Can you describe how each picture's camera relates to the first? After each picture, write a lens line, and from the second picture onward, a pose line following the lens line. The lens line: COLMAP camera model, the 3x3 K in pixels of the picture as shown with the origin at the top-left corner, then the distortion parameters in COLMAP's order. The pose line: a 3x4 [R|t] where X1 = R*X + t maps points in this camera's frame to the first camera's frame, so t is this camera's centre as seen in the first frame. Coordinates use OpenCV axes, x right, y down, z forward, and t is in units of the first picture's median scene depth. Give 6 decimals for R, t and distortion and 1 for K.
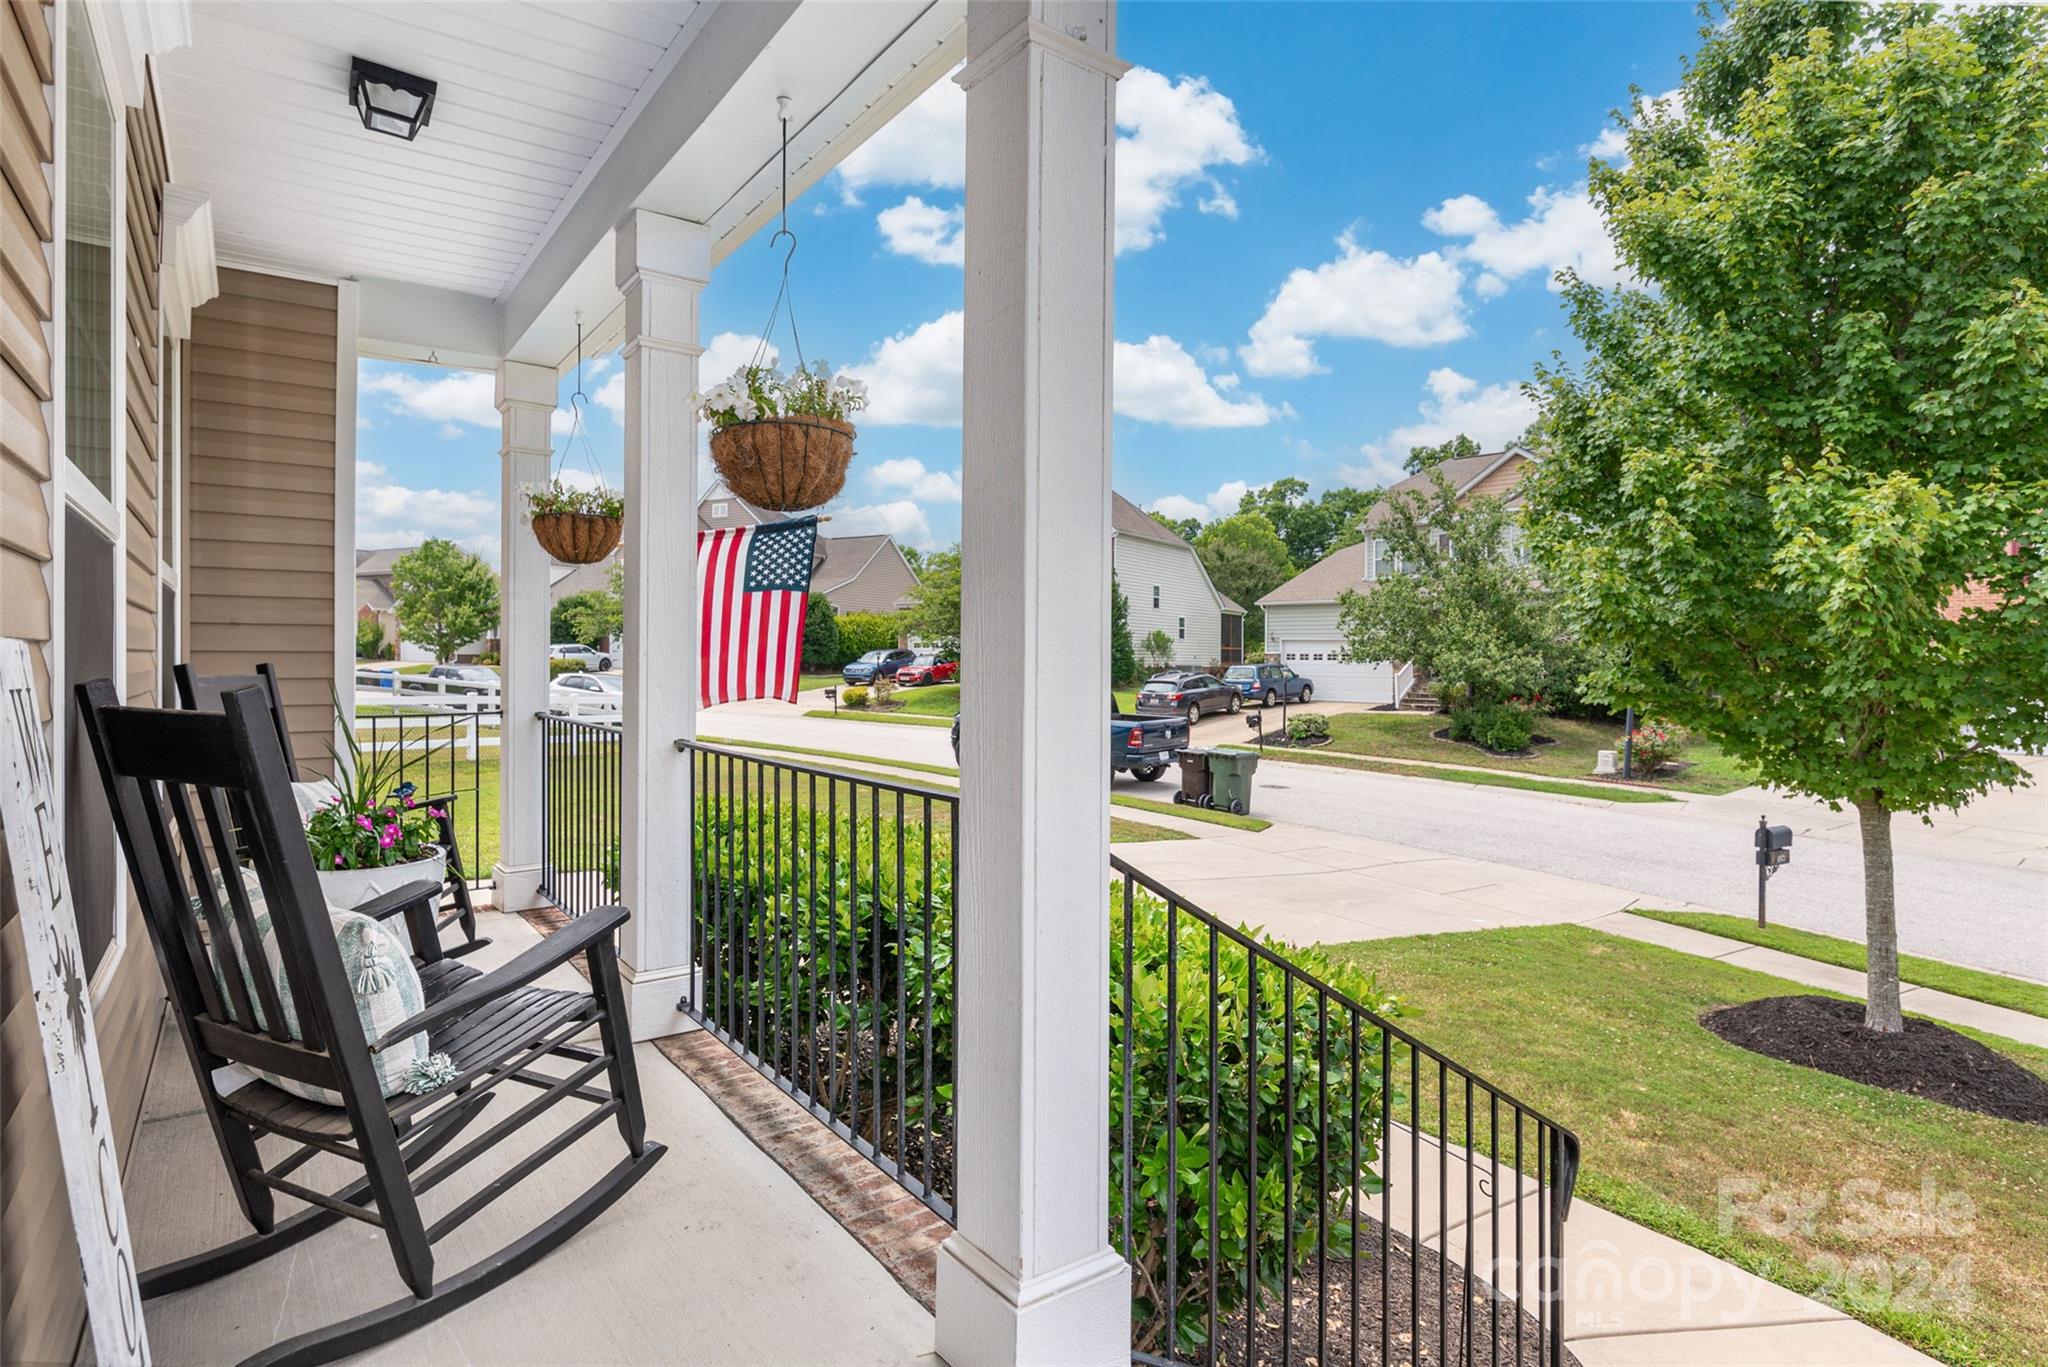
lens RADIAL K [[1029.5, 0, 1019.8], [0, 1029.5, 665.3], [0, 0, 1]] dist [-0.002035, -0.000183]
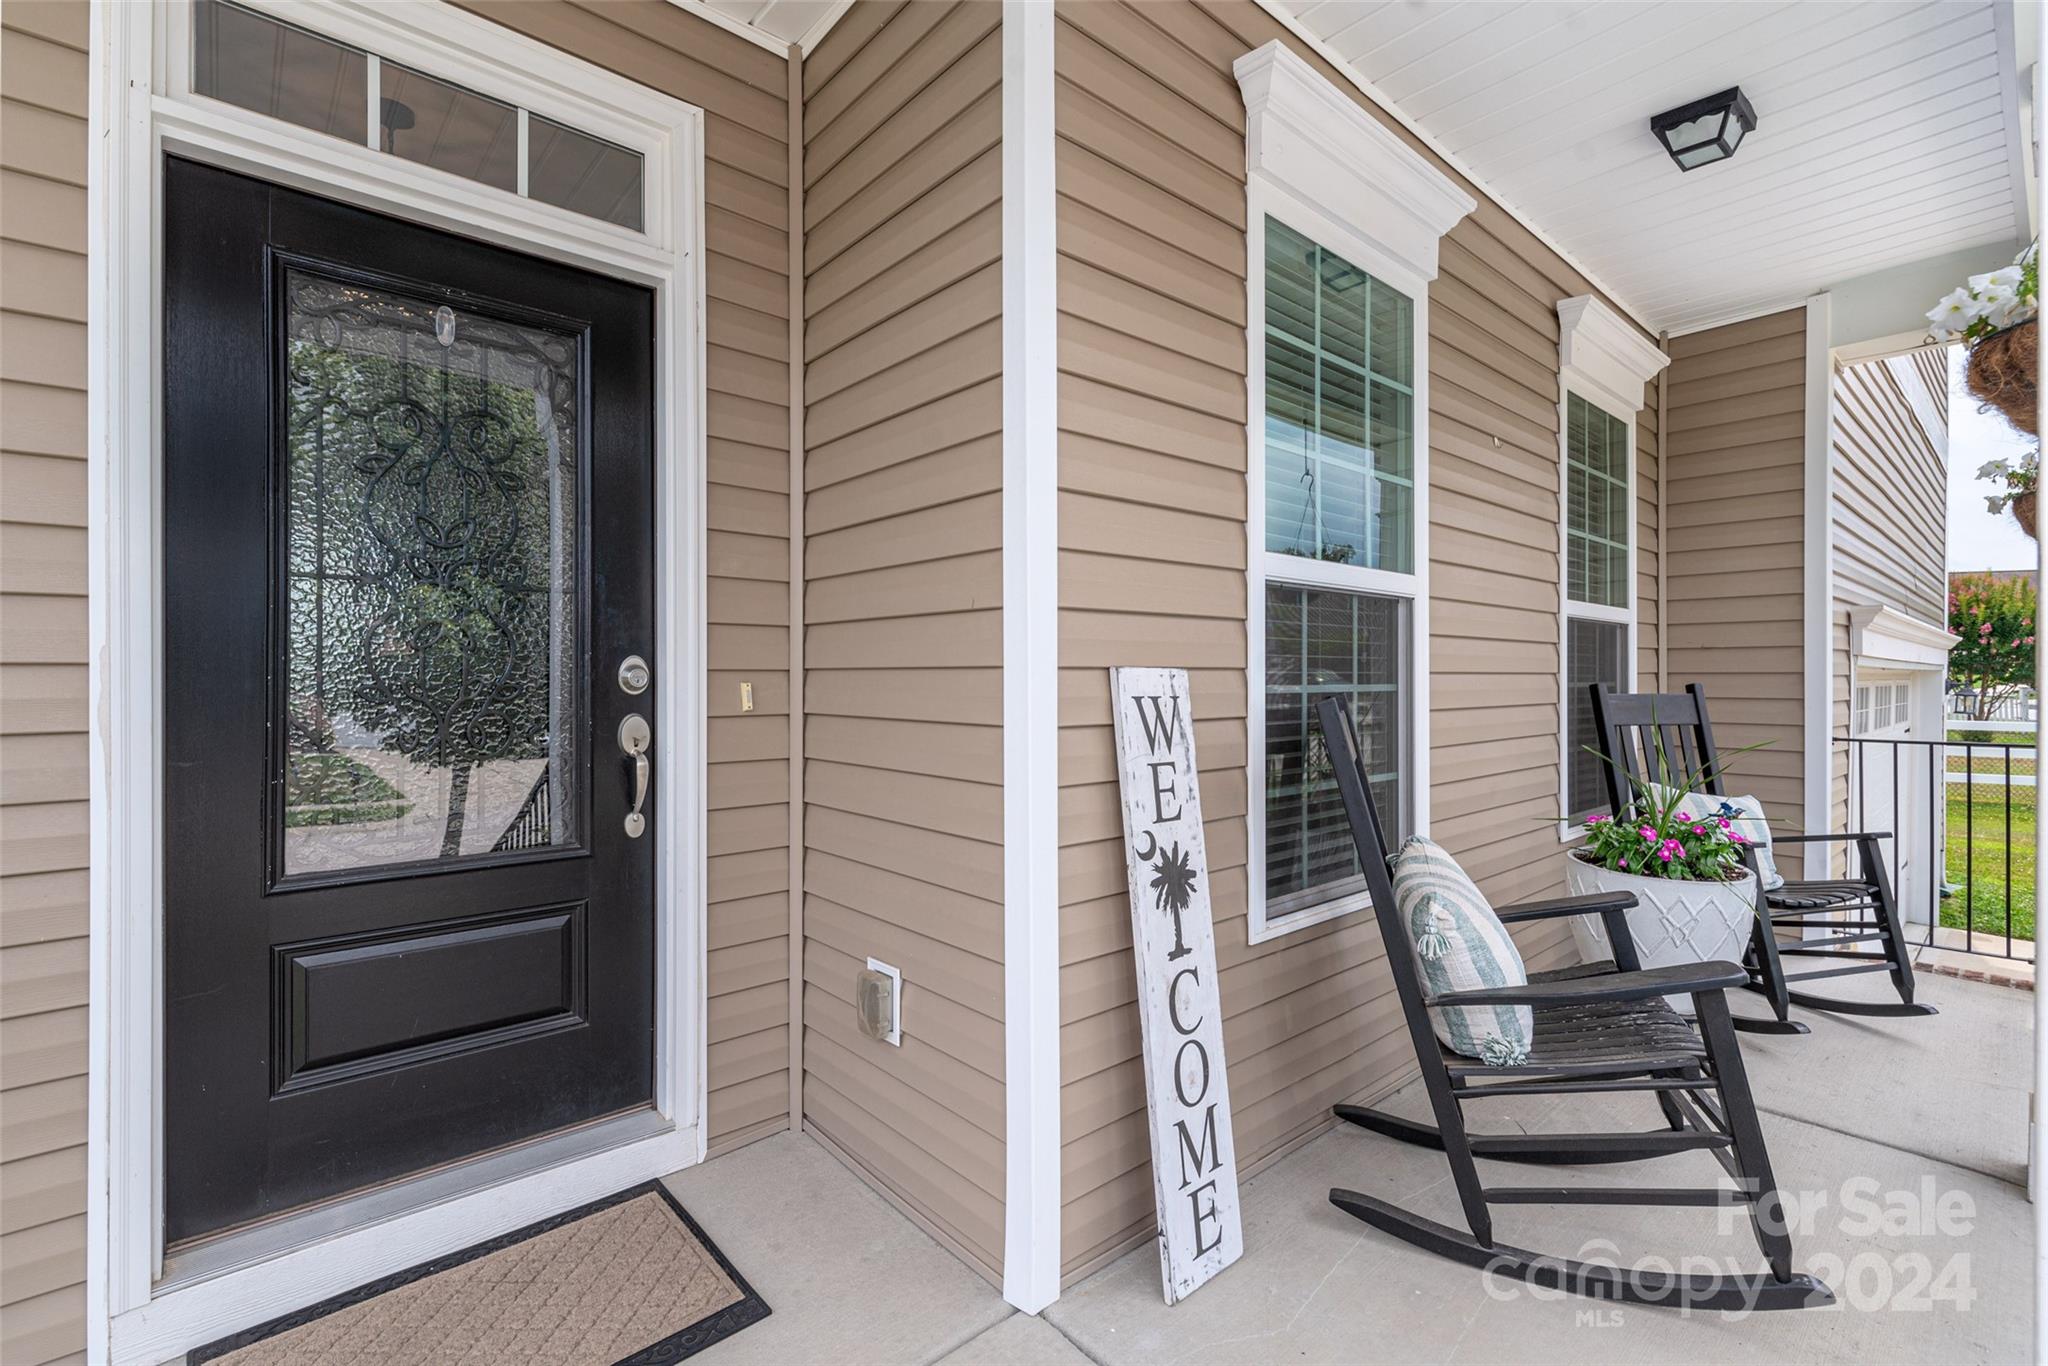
lens RADIAL K [[922.8, 0, 1024.0], [0, 922.8, 683.0], [0, 0, 1]] dist [-0.000822, -0.000109]
pose [[0.088998, 0.001669, -0.996030, 0.239914], [-0.004703, 0.999988, 0.001256, -0.000675], [0.996021, 0.004572, 0.089005, 0.252003]]
